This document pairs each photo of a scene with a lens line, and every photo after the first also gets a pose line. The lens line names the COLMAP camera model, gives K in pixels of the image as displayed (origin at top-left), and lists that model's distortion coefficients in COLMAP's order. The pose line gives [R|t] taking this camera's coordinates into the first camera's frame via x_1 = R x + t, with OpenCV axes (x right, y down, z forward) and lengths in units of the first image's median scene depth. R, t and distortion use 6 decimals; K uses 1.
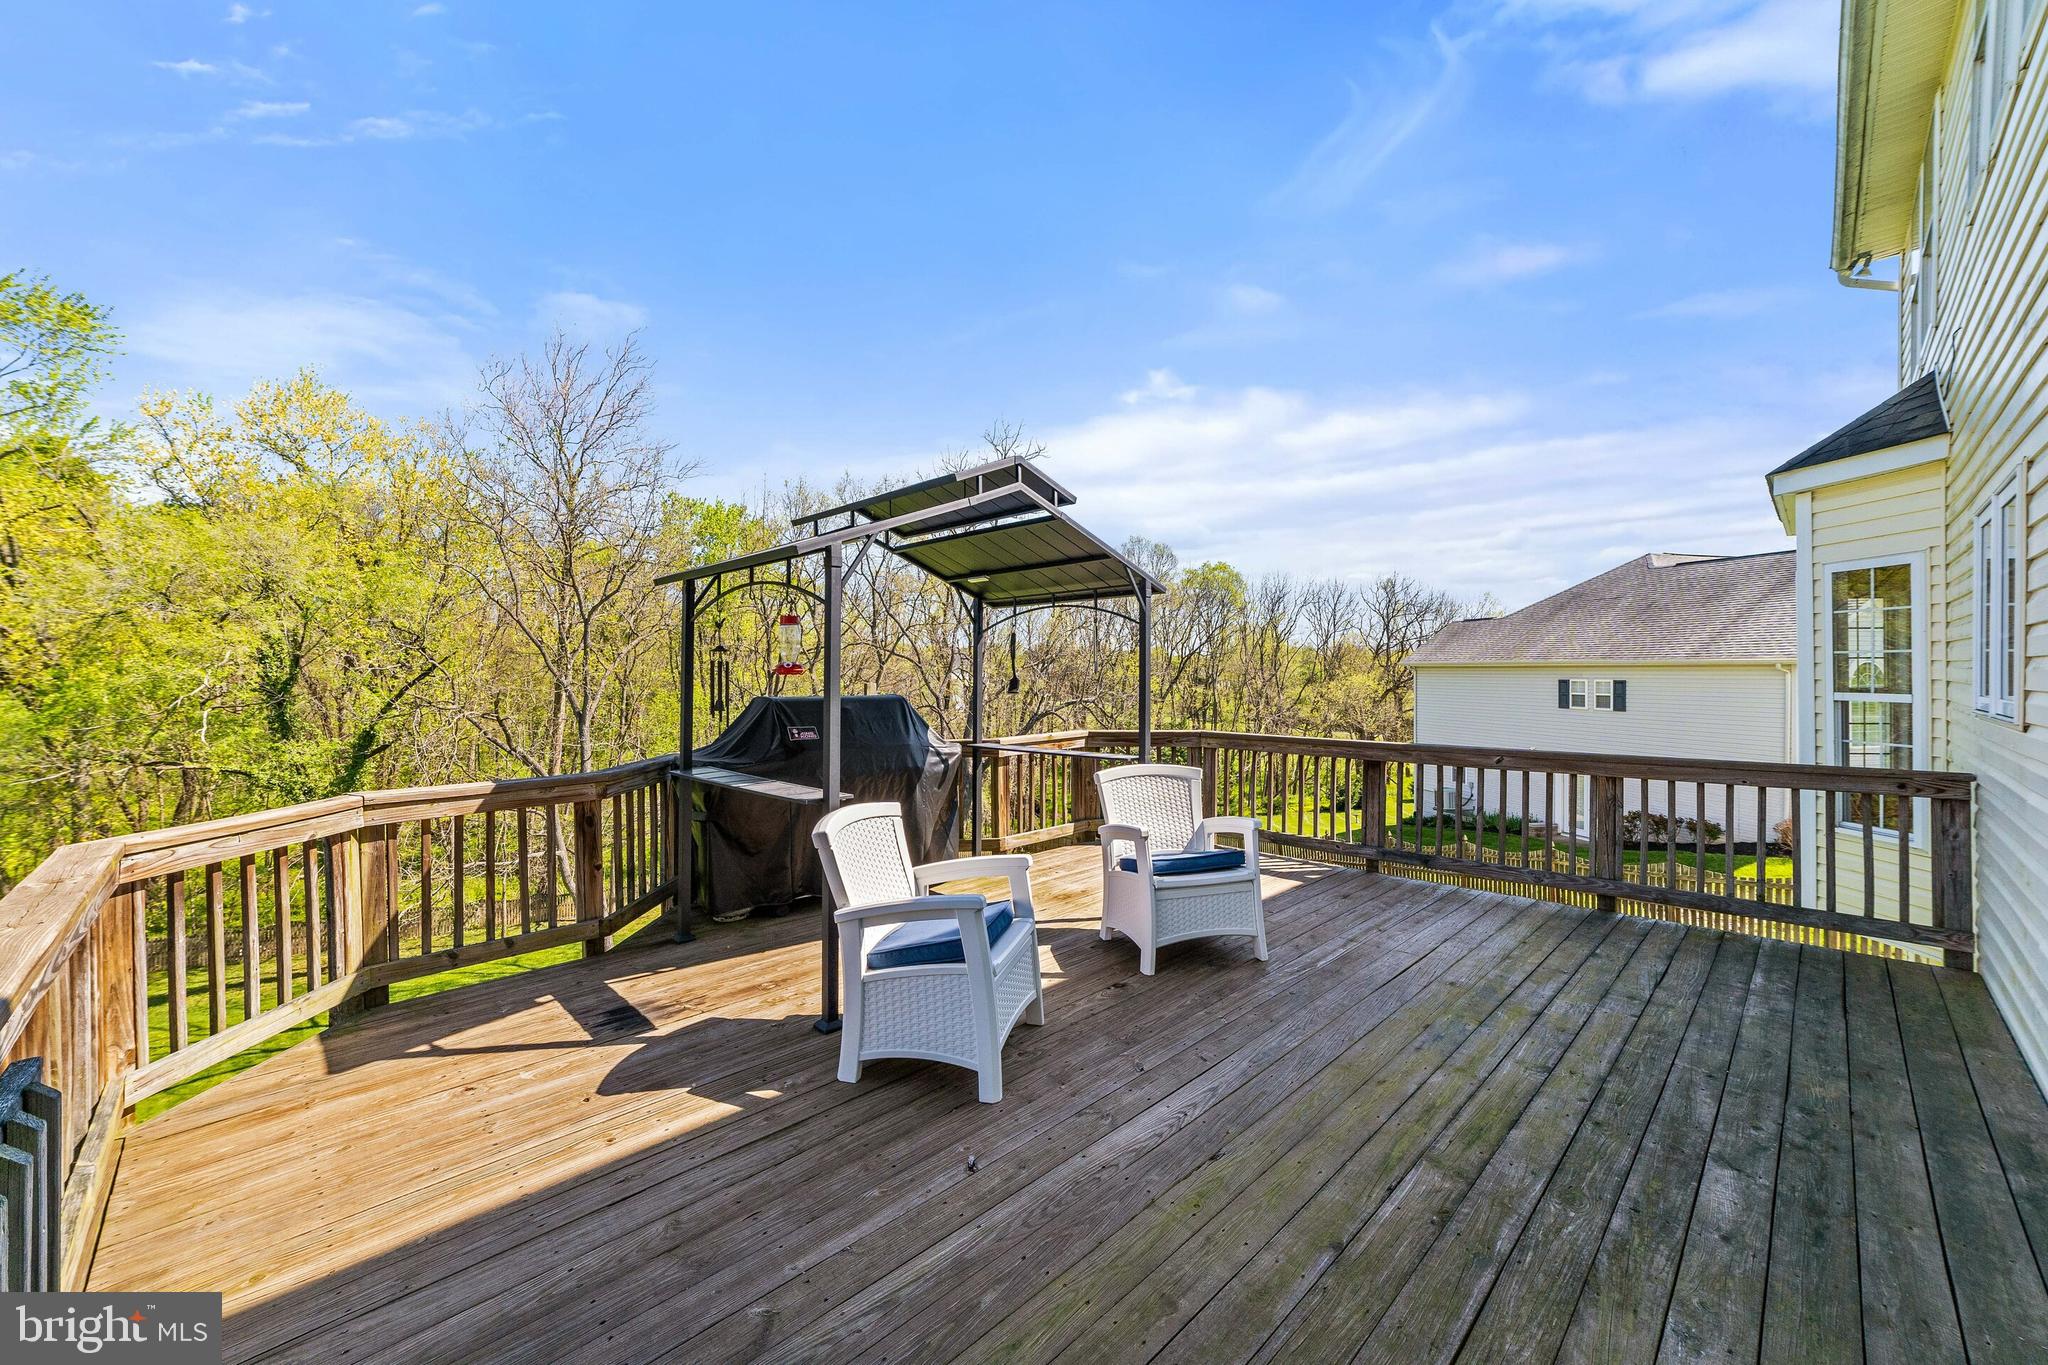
lens RADIAL K [[791.8, 0, 1022.0], [0, 791.8, 700.6], [0, 0, 1]] dist [-0.021641, 0.009894]
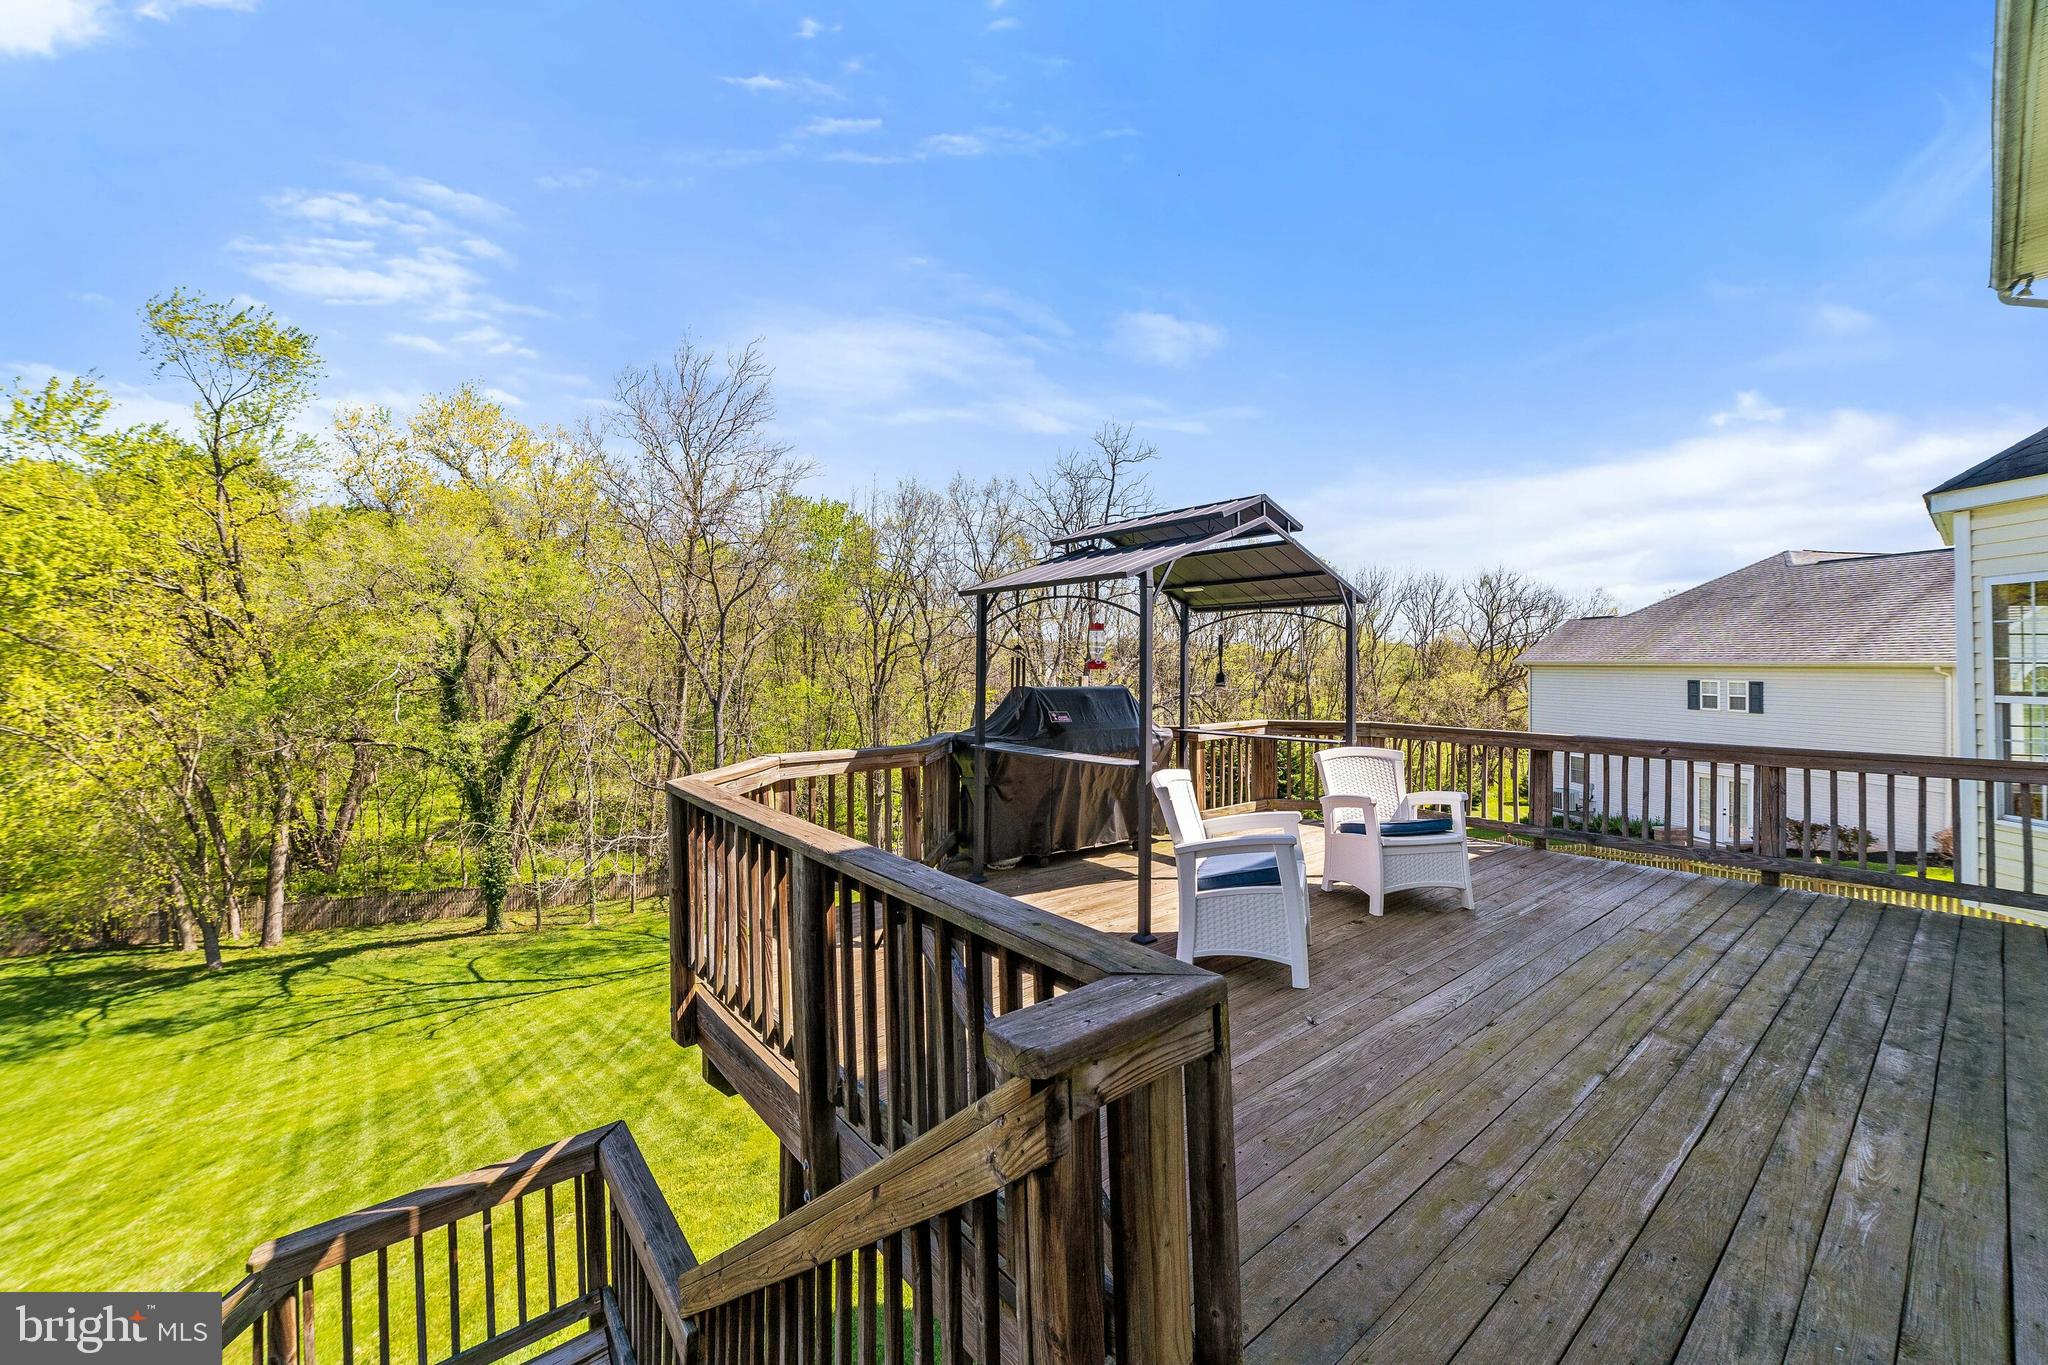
lens RADIAL K [[806.7, 0, 1016.0], [0, 806.7, 680.5], [0, 0, 1]] dist [-0.021381, 0.008859]
pose [[0.995943, 0.011999, -0.089187, -0.274767], [-0.013552, 0.999767, -0.016826, 0.008307], [0.088965, 0.017966, 0.995873, -0.282733]]
